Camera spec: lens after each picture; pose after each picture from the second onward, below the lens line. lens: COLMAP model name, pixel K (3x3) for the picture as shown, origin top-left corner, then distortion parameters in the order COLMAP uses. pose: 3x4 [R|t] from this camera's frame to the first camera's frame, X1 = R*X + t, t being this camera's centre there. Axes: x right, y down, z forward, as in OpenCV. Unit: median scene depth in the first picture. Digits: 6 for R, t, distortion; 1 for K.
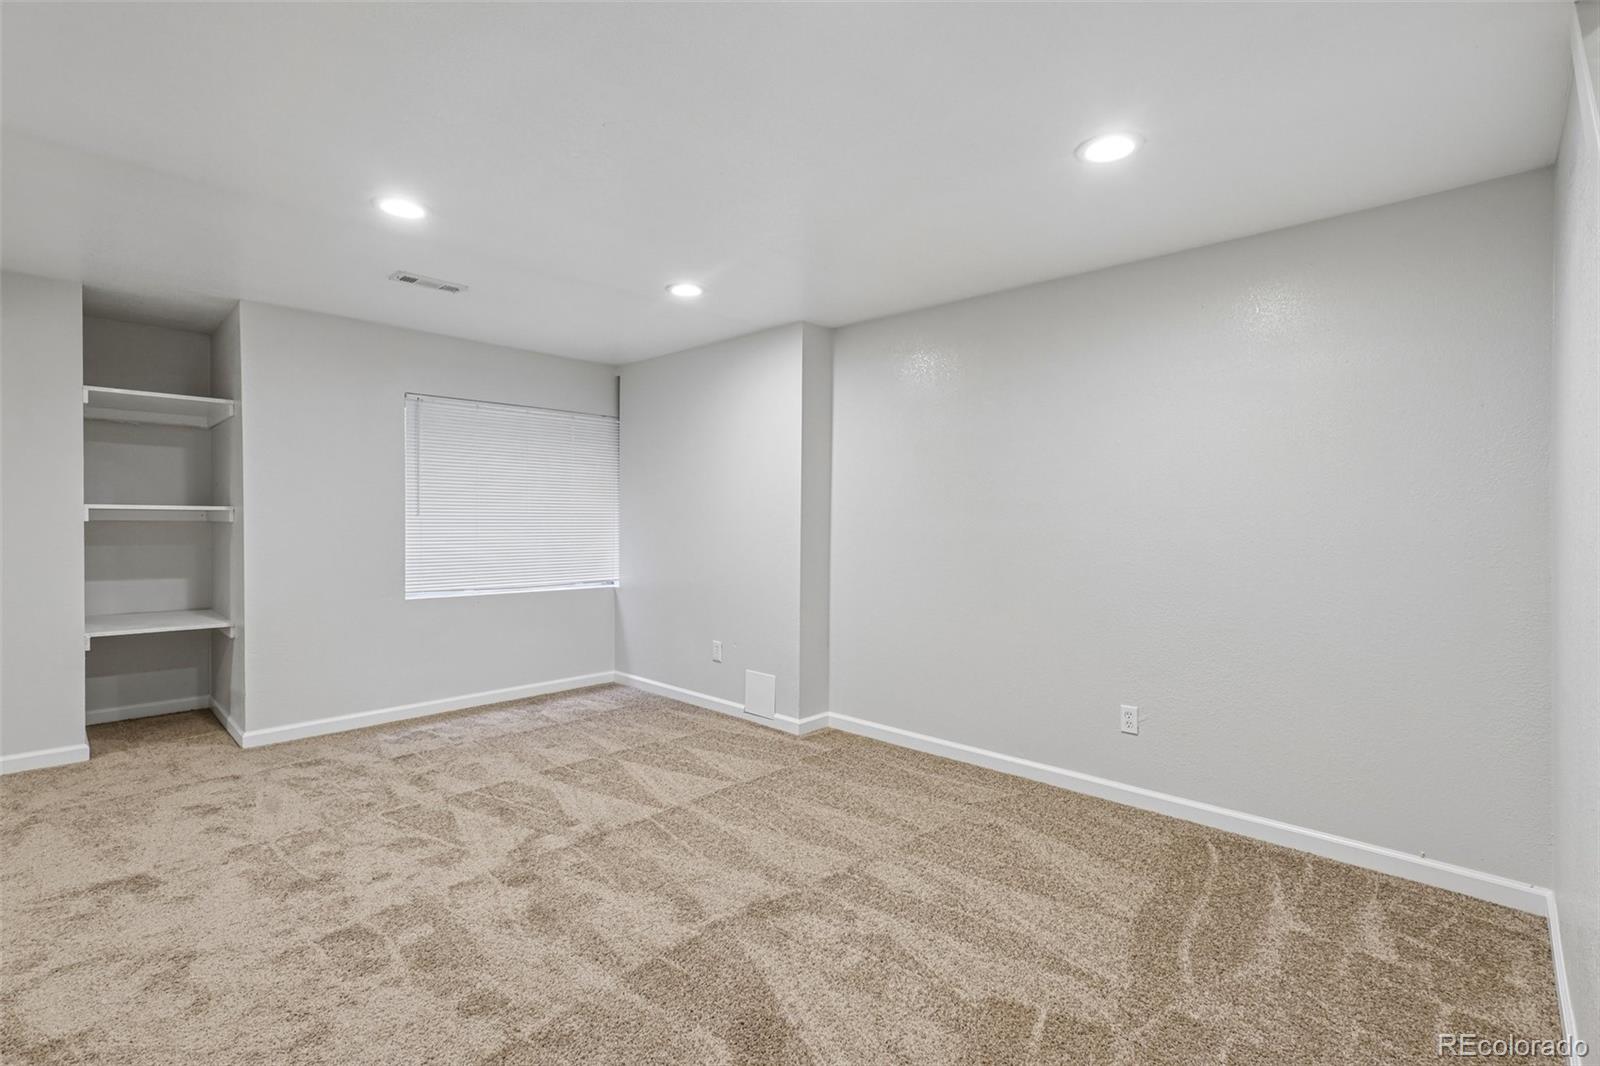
lens RADIAL K [[744.6, 0, 798.3], [0, 744.6, 534.3], [0, 0, 1]] dist [-0.003373, 0.002917]
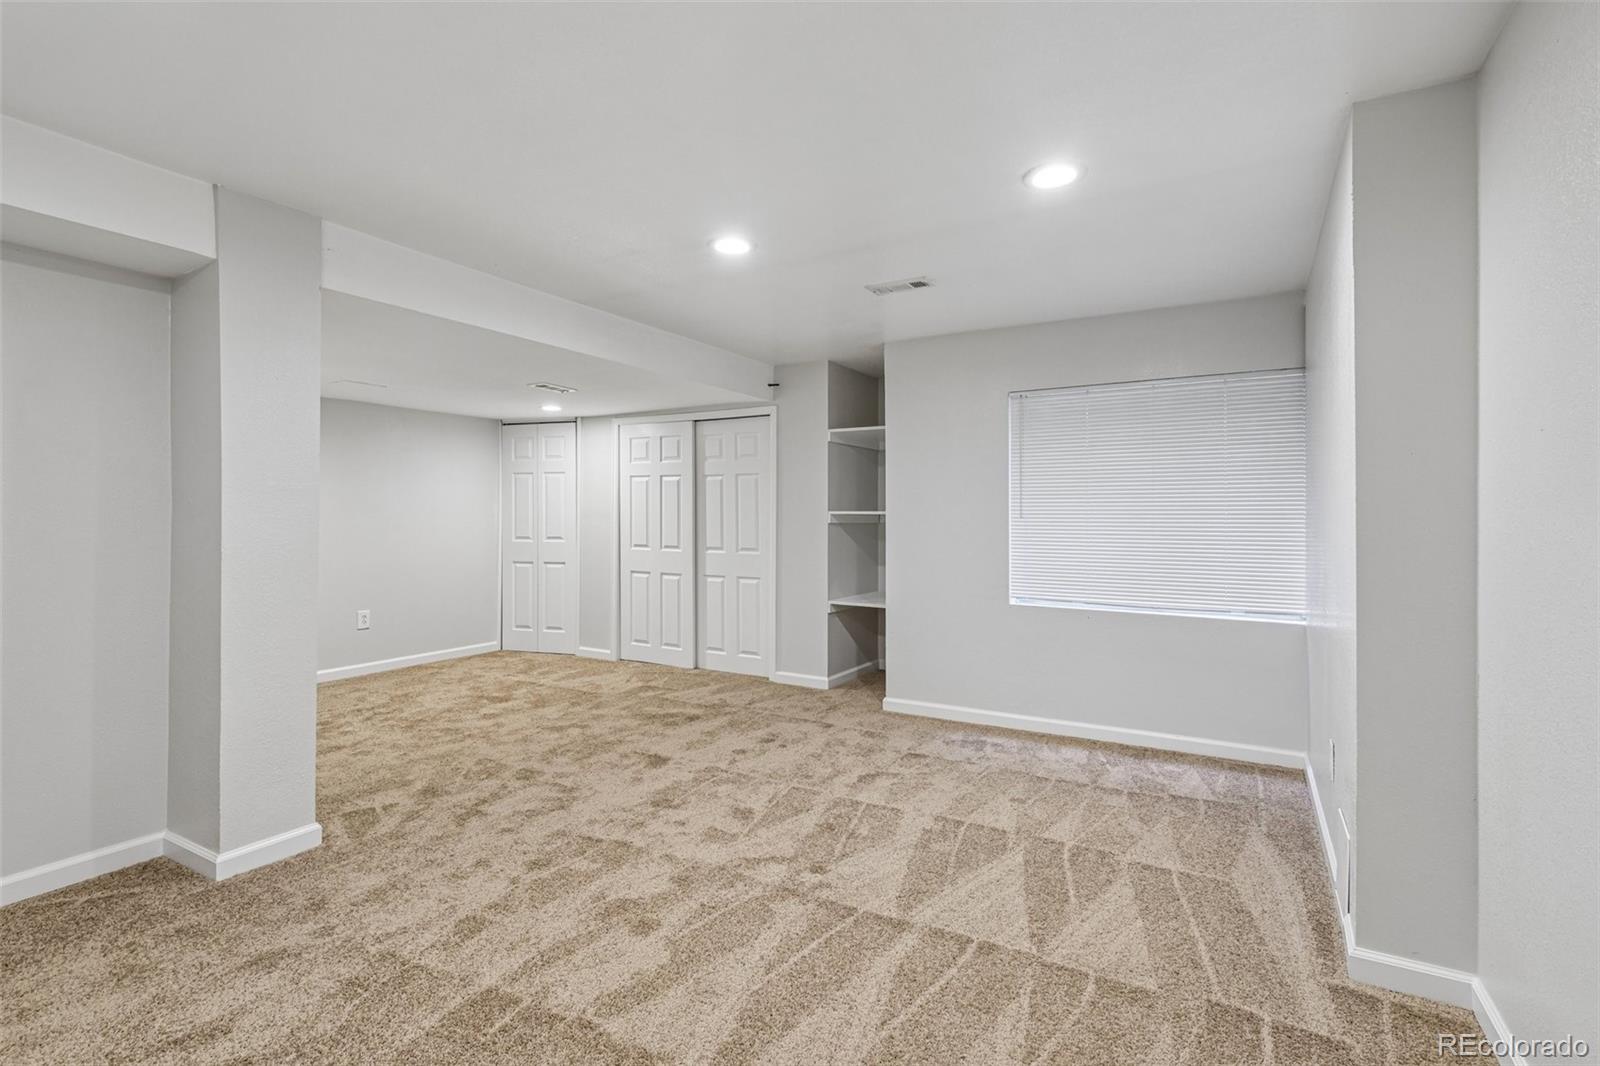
lens RADIAL K [[744.6, 0, 802.8], [0, 744.6, 520.5], [0, 0, 1]] dist [-0.003373, 0.002917]
pose [[0.229053, -0.001886, -0.973412, 0.452010], [-0.021174, 0.999752, -0.006920, -0.011667], [0.973184, 0.022196, 0.228956, 0.645647]]
